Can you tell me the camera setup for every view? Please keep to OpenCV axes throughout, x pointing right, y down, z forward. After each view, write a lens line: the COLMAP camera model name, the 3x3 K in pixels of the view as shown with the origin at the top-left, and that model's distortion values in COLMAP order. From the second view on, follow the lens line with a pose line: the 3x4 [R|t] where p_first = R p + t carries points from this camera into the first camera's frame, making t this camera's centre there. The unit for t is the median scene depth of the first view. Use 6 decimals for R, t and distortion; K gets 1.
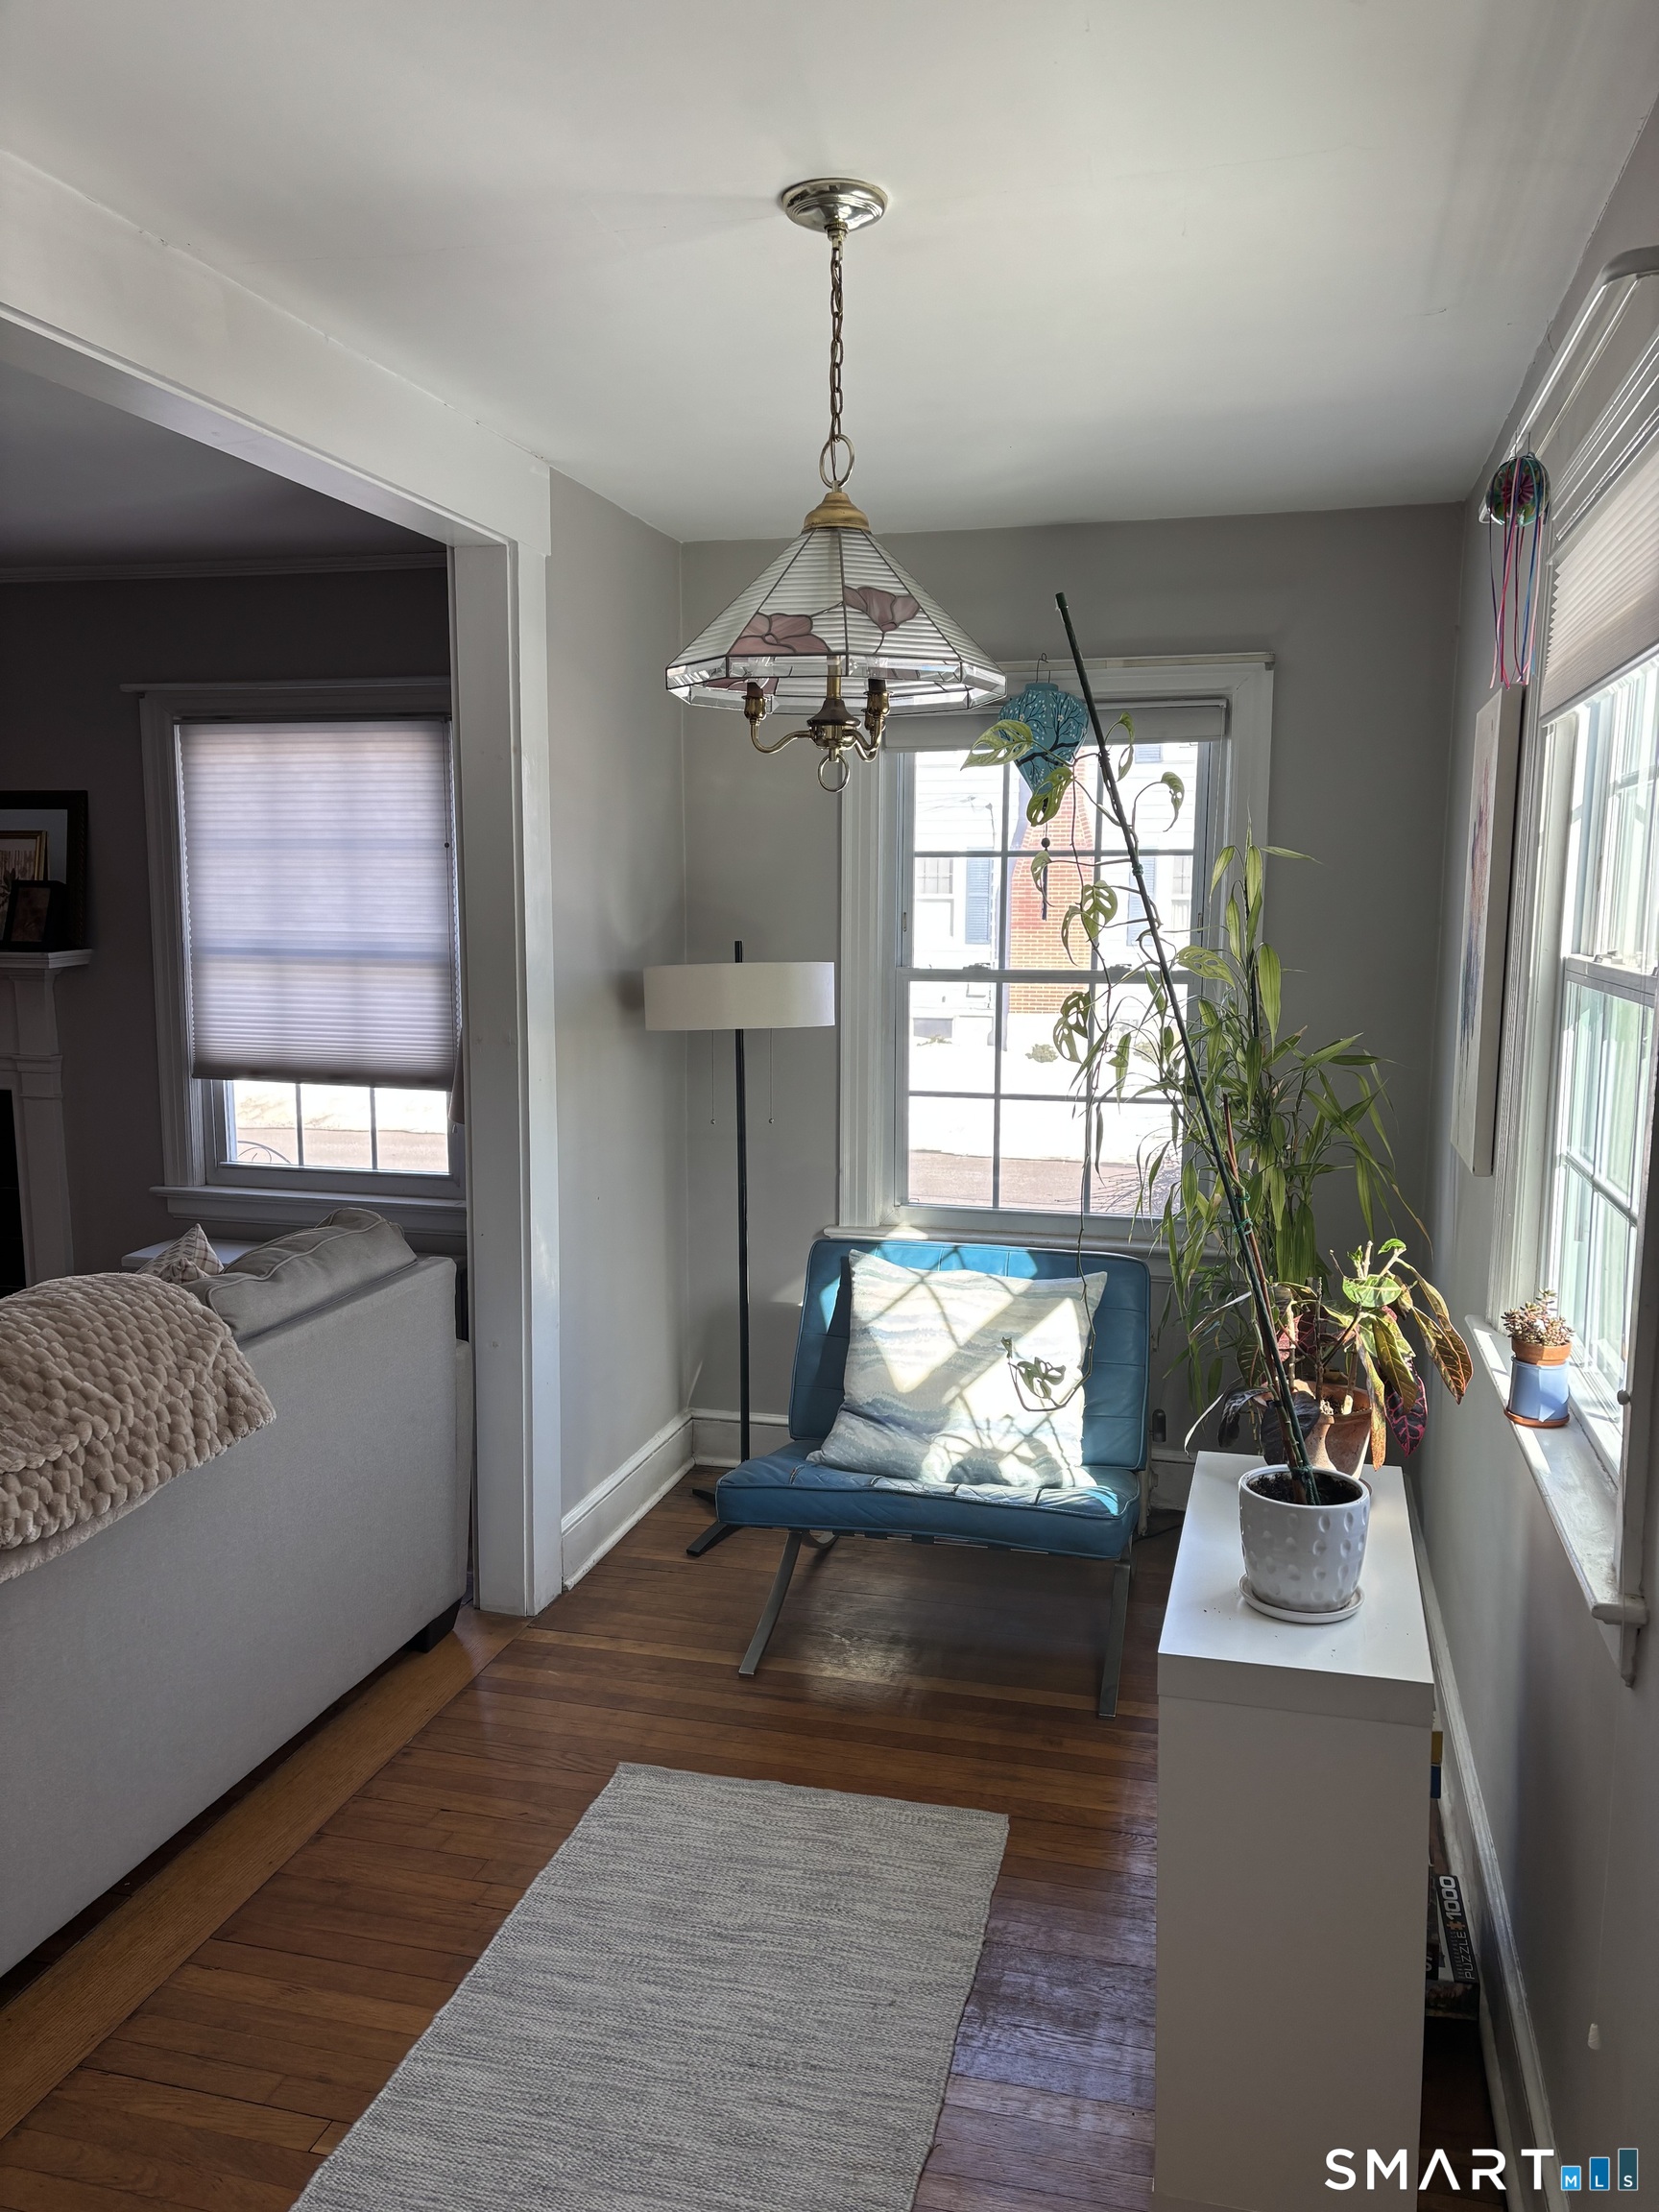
lens RADIAL K [[1663.0, 0, 827.2], [0, 1663.0, 1101.2], [0, 0, 1]] dist [0.073259, -0.090966]
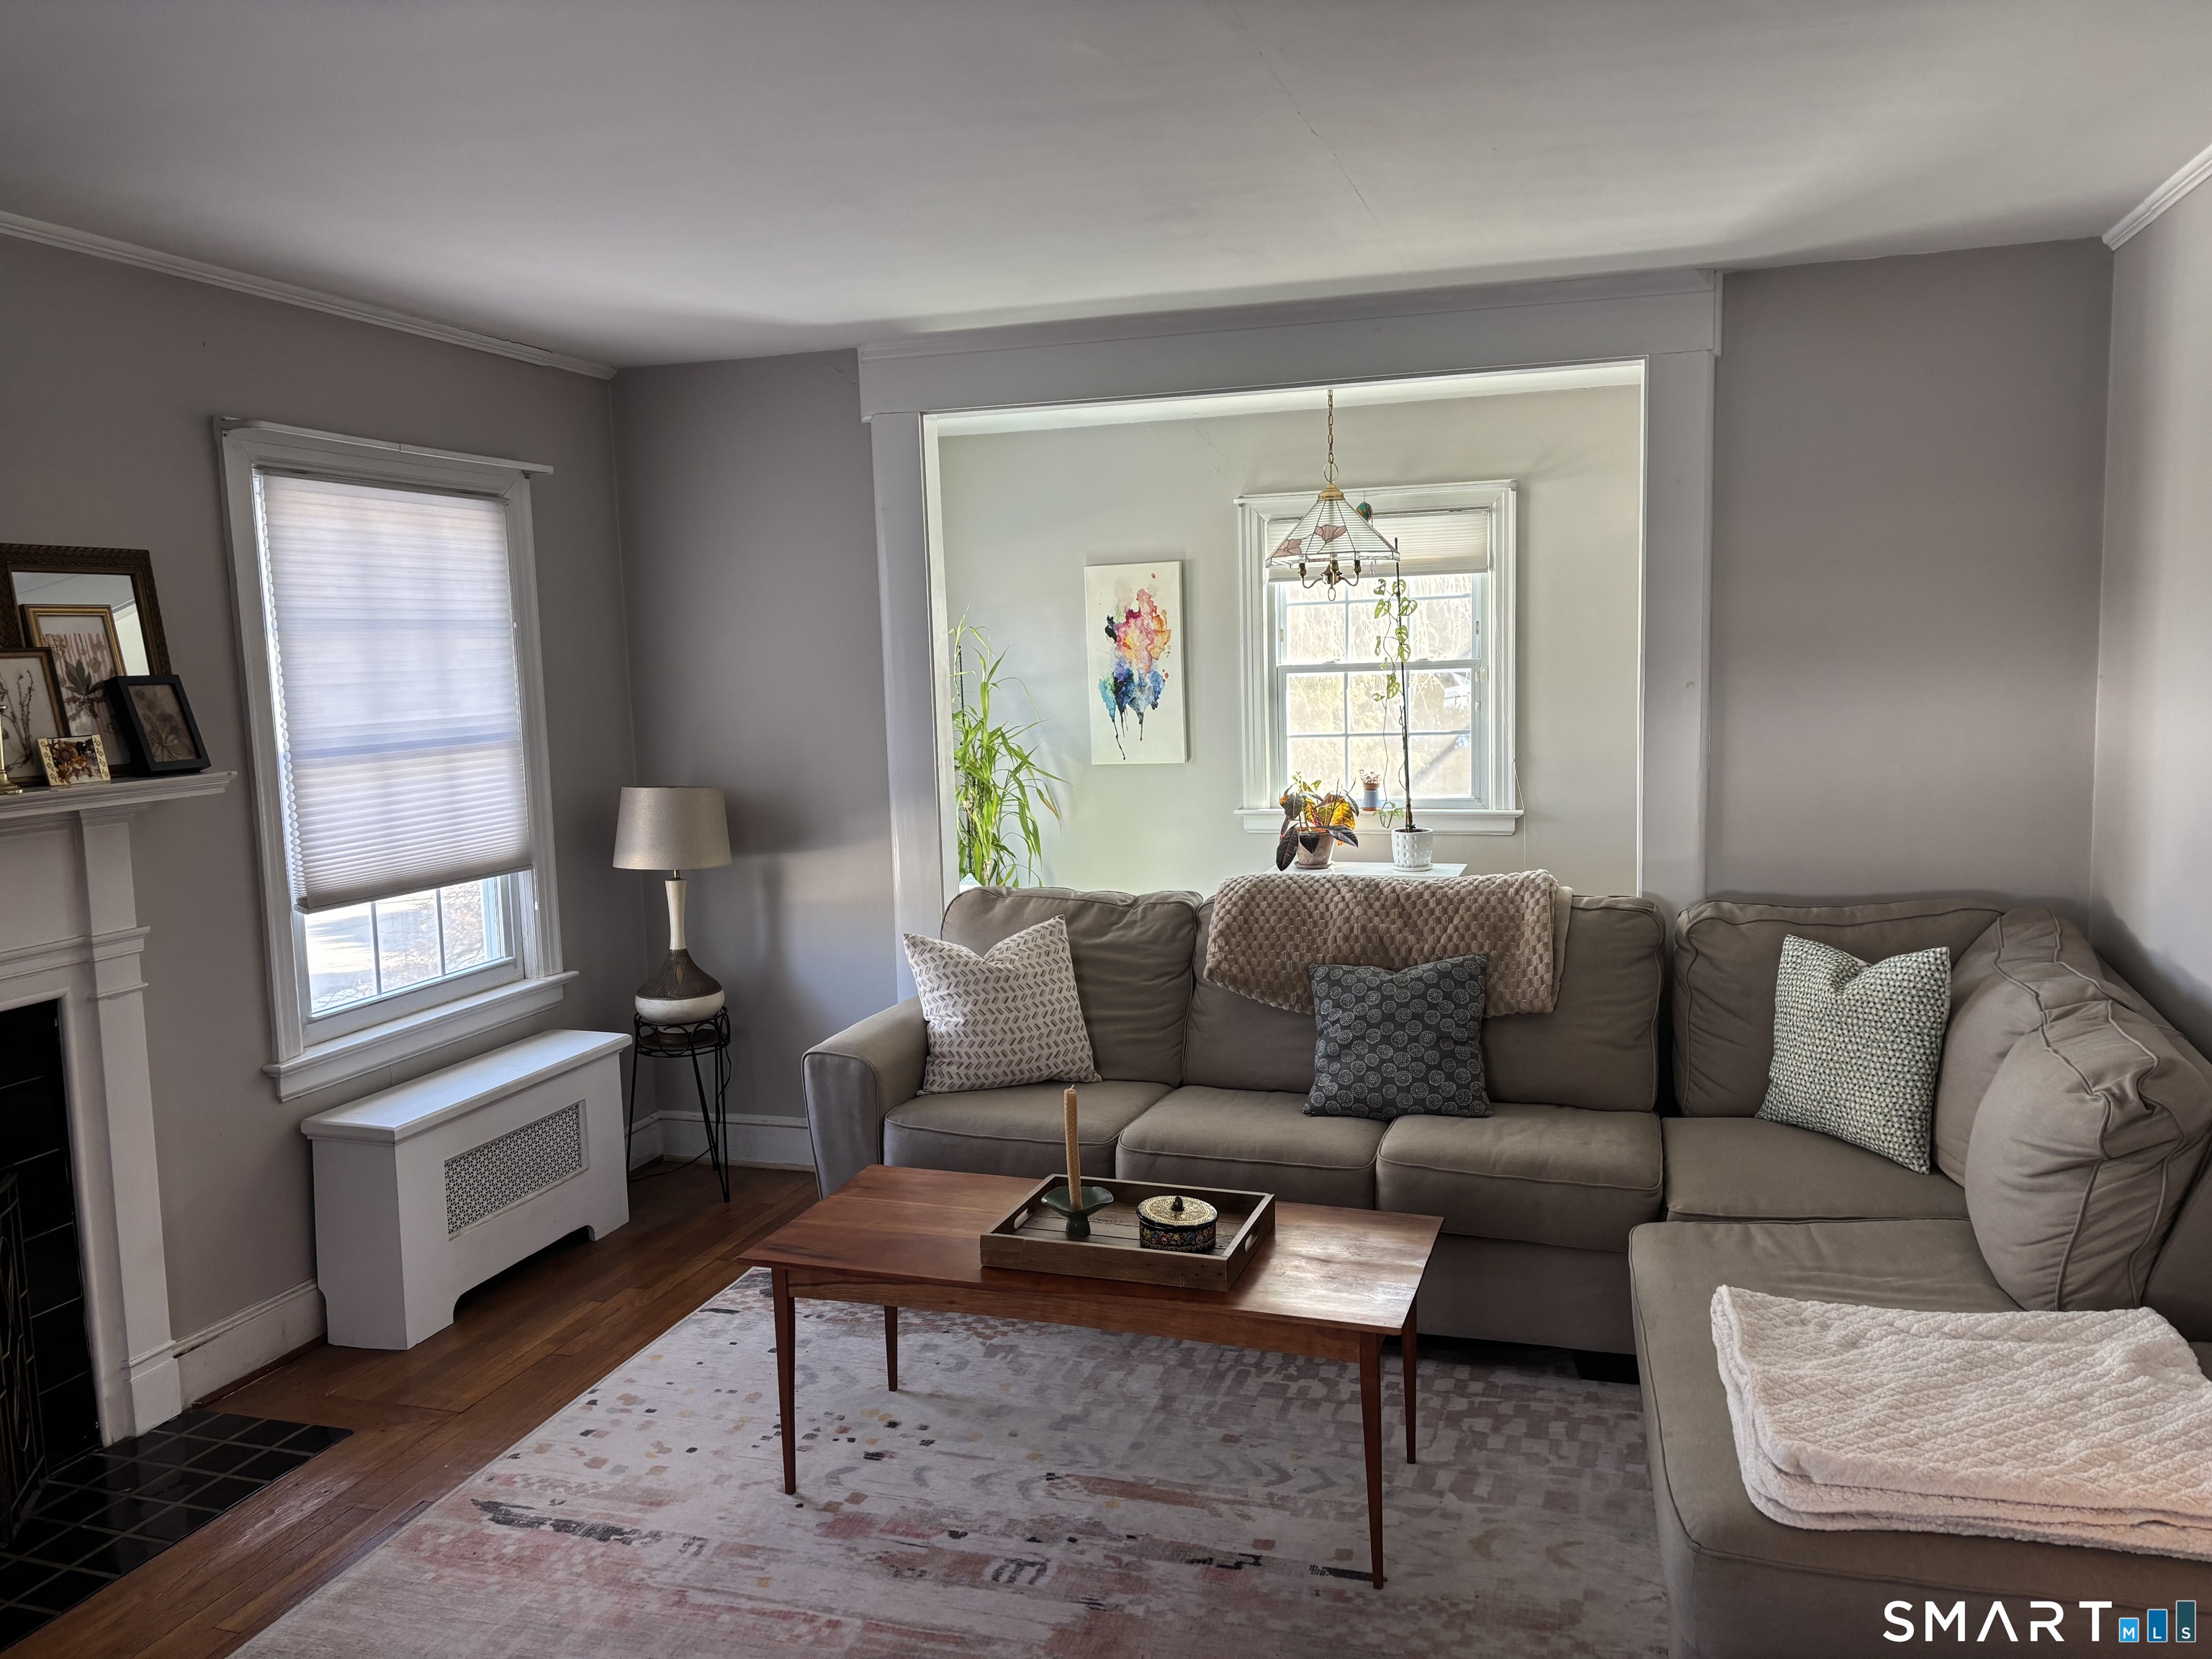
lens RADIAL K [[1663.0, 0, 1105.8], [0, 1663.0, 839.3], [0, 0, 1]] dist [0.073259, -0.090966]
pose [[0.038695, -0.123037, 0.991647, -1.193428], [0.157805, 0.980690, 0.115520, -0.085001], [-0.986712, 0.152017, 0.057363, 0.591687]]
